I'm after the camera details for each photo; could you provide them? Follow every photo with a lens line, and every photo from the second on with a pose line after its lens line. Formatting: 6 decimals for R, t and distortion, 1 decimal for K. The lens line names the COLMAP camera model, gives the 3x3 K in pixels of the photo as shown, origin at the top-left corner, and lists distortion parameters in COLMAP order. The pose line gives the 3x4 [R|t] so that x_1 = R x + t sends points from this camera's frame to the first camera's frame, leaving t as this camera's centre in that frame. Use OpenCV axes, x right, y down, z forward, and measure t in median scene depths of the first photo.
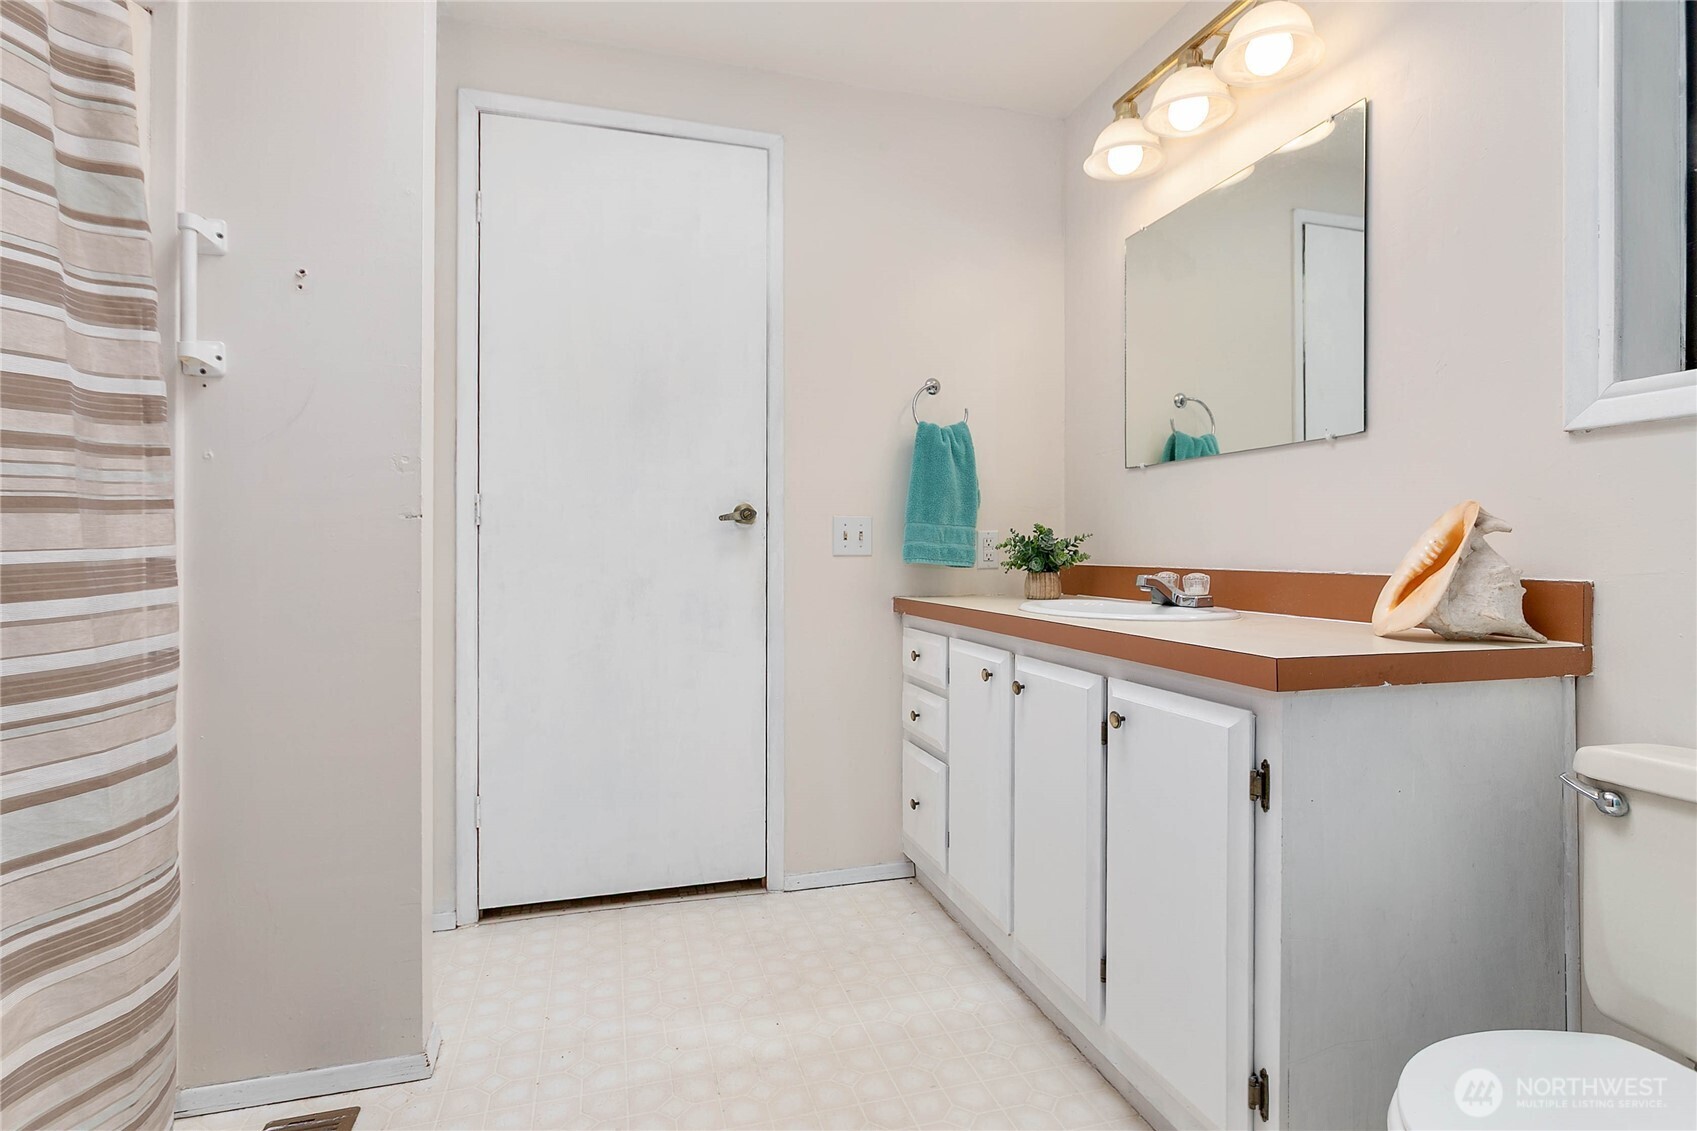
lens RADIAL K [[804.8, 0, 845.6], [0, 804.8, 555.2], [0, 0, 1]] dist [0.002020, 0.000207]
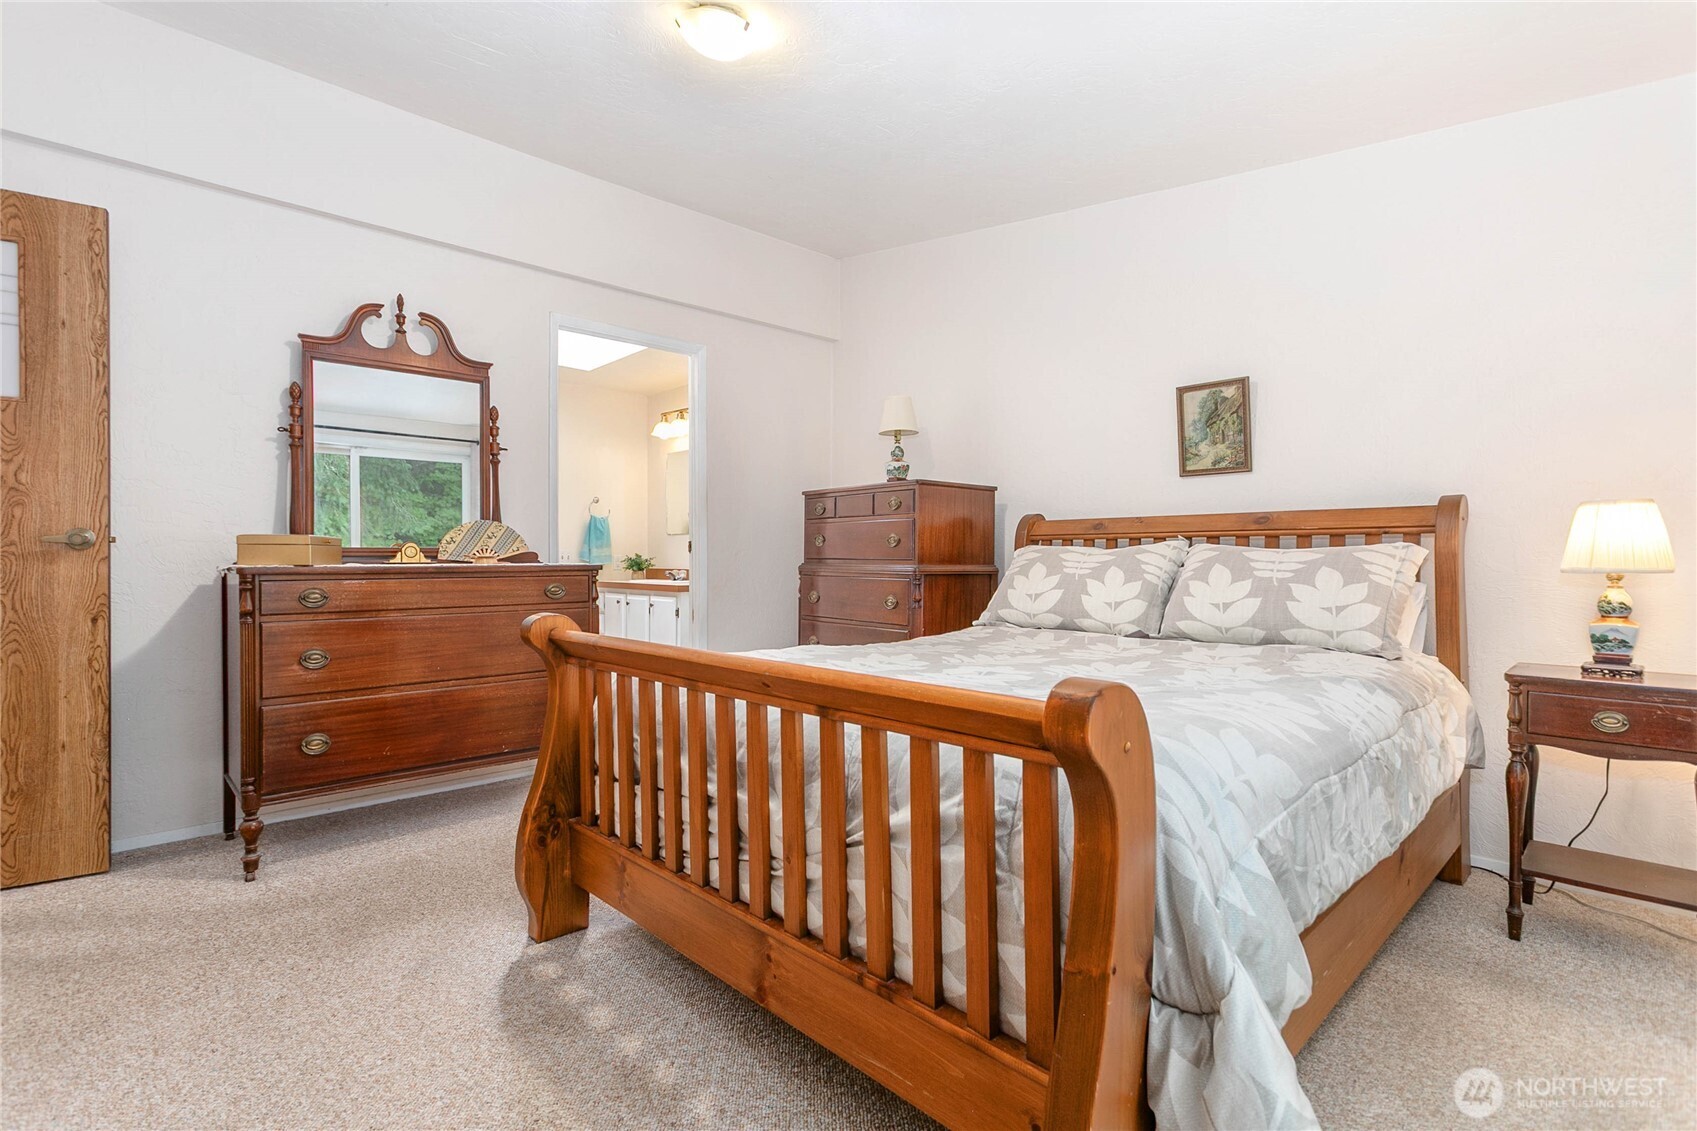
lens RADIAL K [[809.6, 0, 848.5], [0, 809.6, 558.9], [0, 0, 1]] dist [0.000270, -0.000158]
pose [[0.896307, -0.000096, 0.443433, -0.371386], [0.002076, 0.999990, -0.003979, -0.007562], [-0.443429, 0.004487, 0.896298, -1.976670]]
